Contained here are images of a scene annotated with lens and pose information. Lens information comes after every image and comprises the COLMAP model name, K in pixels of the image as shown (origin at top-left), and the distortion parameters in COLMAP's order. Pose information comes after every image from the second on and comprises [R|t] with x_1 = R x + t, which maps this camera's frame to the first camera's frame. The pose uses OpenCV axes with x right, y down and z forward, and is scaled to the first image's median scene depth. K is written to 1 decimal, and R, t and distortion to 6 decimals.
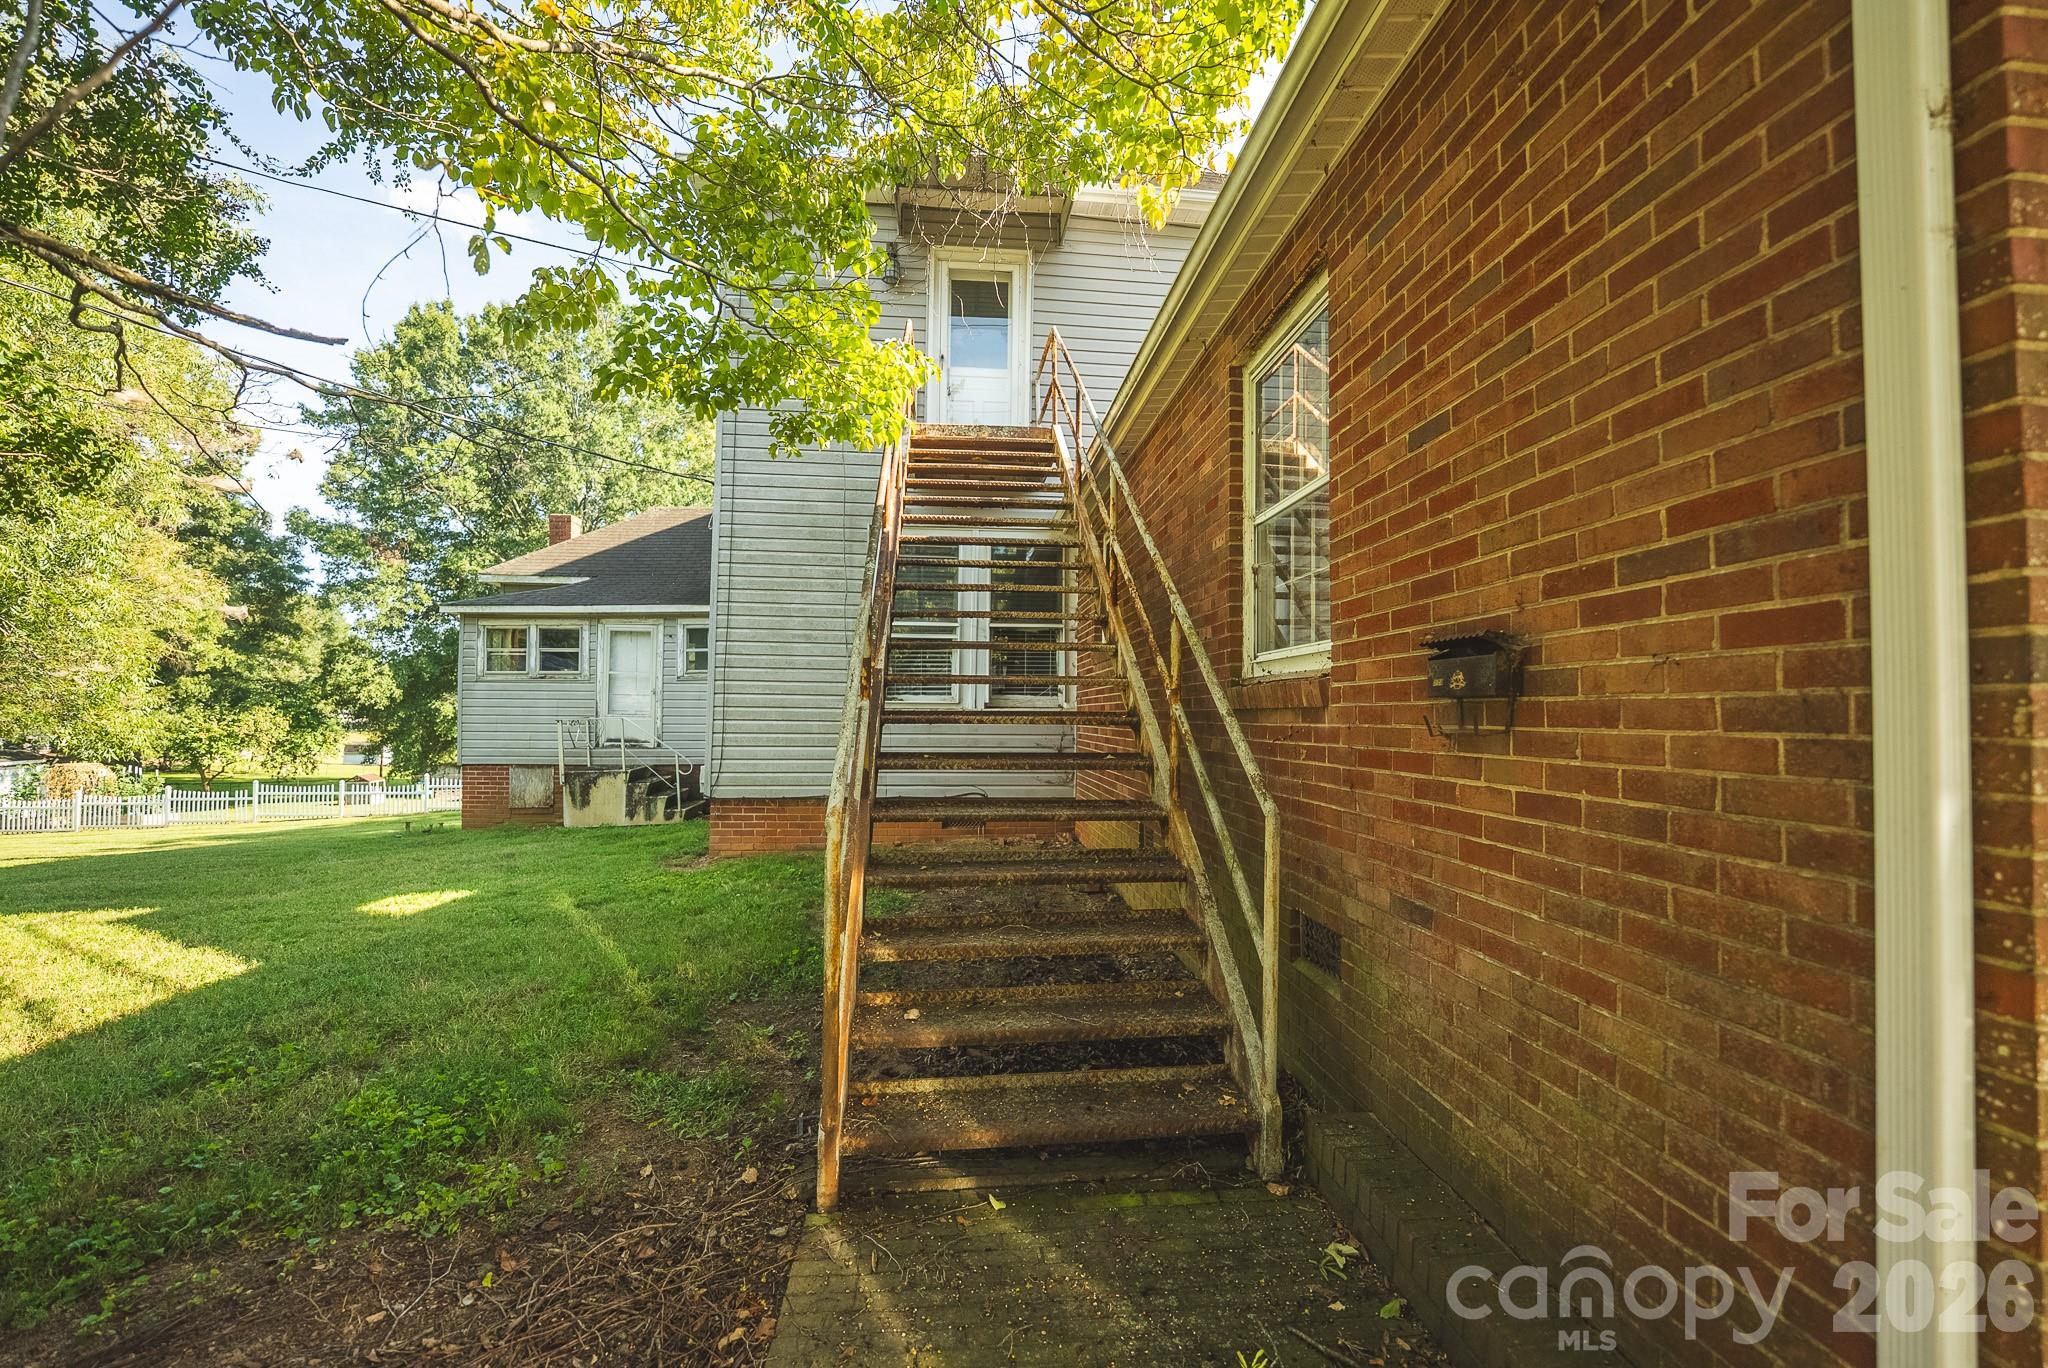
lens RADIAL K [[838.6, 0, 1025.3], [0, 838.6, 686.7], [0, 0, 1]] dist [-0.028247, 0.002790]
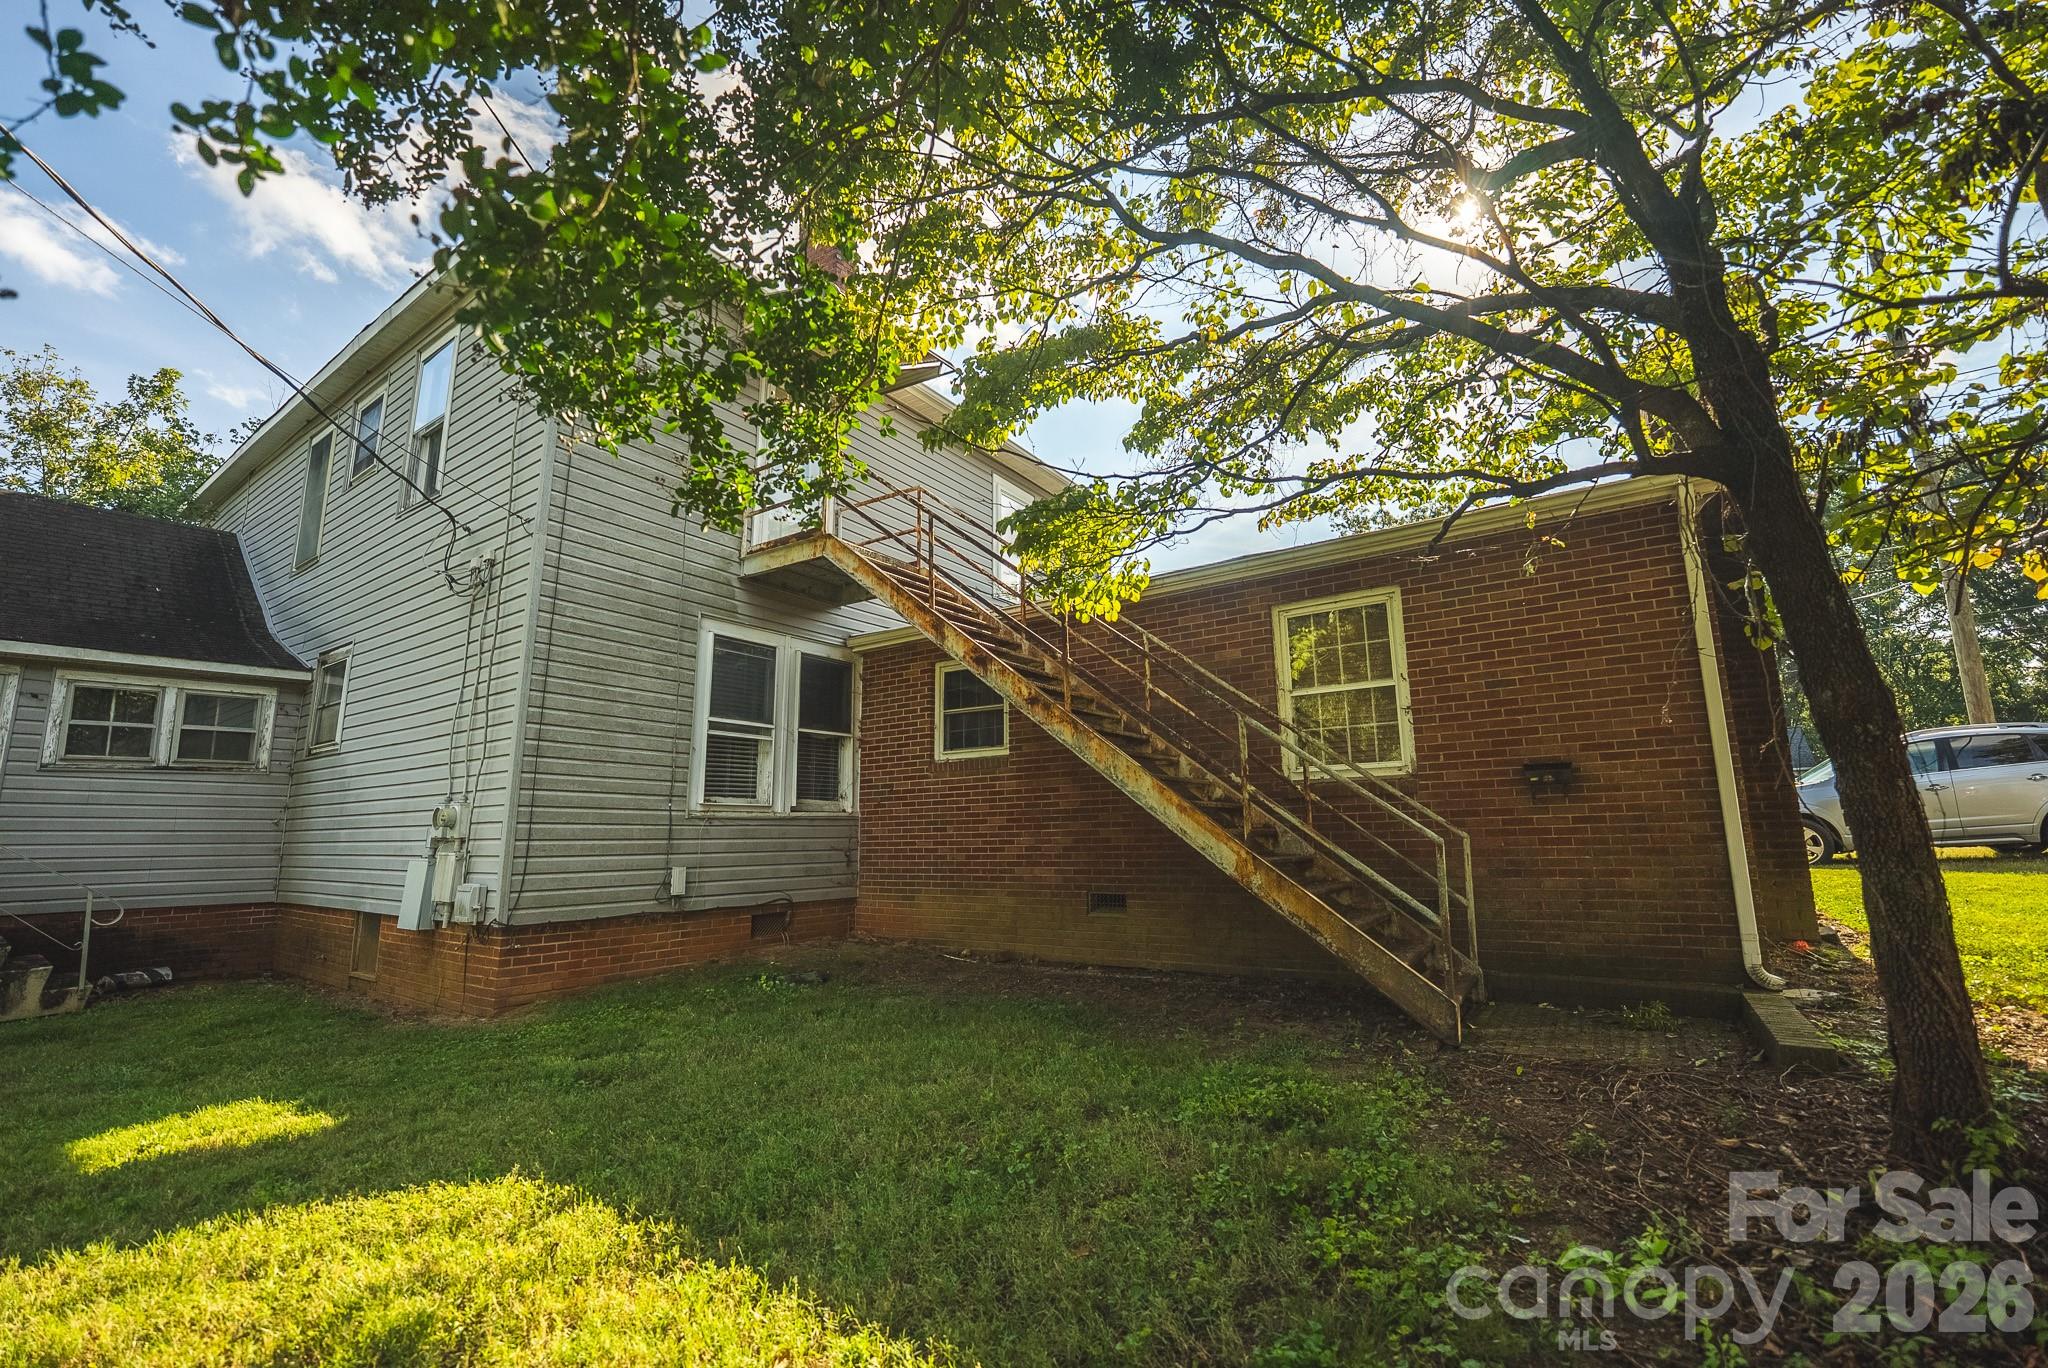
lens RADIAL K [[838.6, 0, 1026.8], [0, 838.6, 689.9], [0, 0, 1]] dist [-0.028247, 0.002790]
pose [[0.639171, 0.118228, 0.759923, -0.638830], [-0.005009, 0.988732, -0.149612, 0.028986], [-0.769049, 0.091821, 0.632561, 0.128872]]
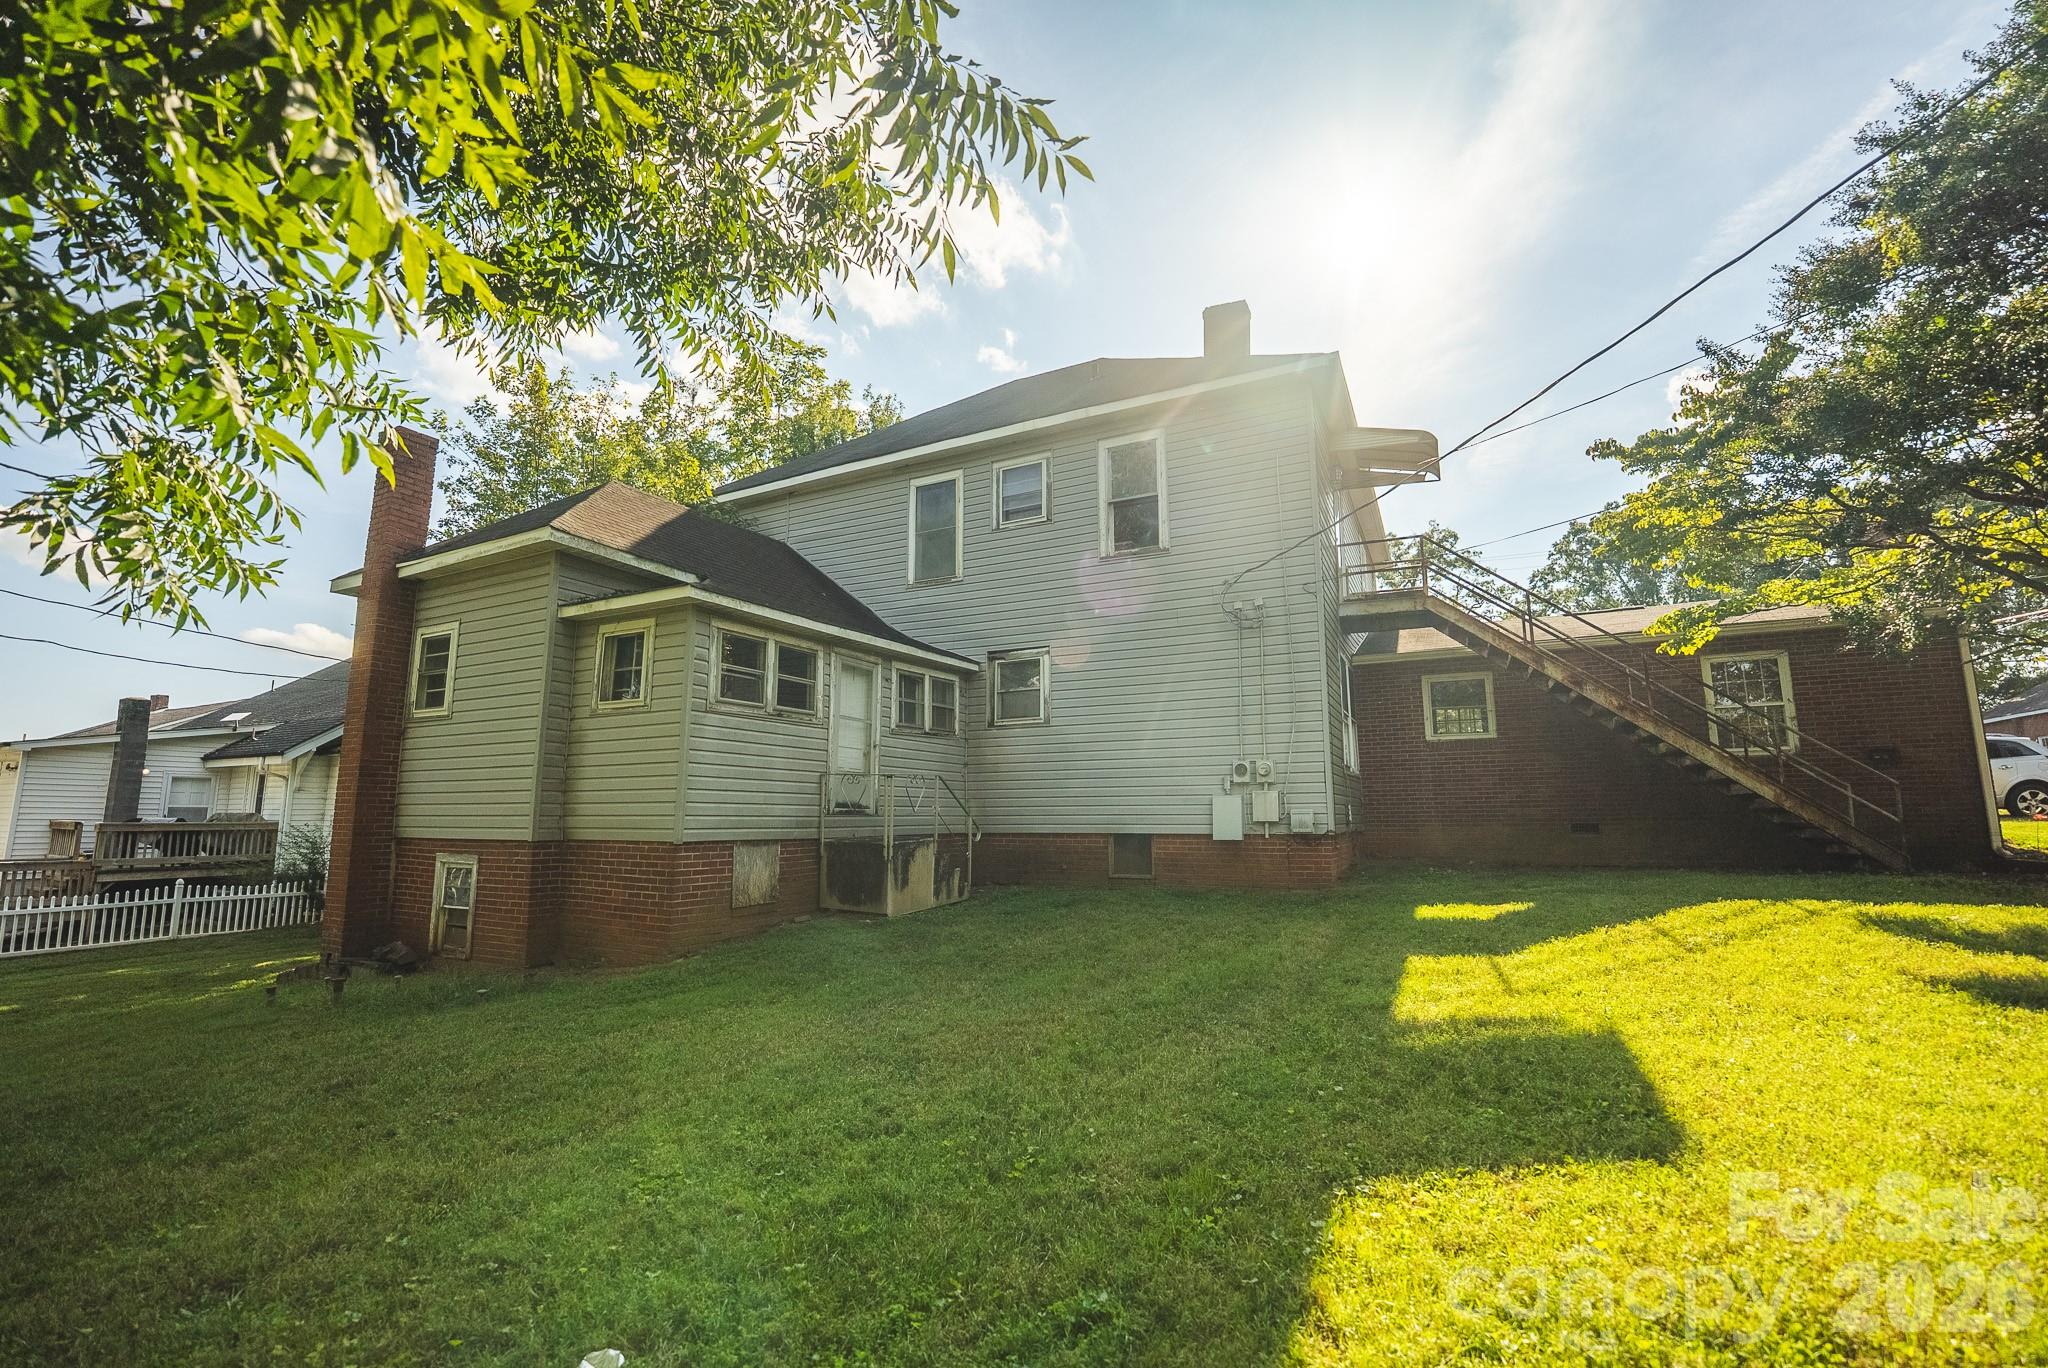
lens RADIAL K [[838.6, 0, 1017.6], [0, 838.6, 684.9], [0, 0, 1]] dist [-0.028247, 0.002790]
pose [[0.538468, 0.123166, 0.833596, -1.632254], [-0.022799, 0.991027, -0.131700, 0.081245], [-0.842338, 0.051911, 0.536444, 0.682422]]
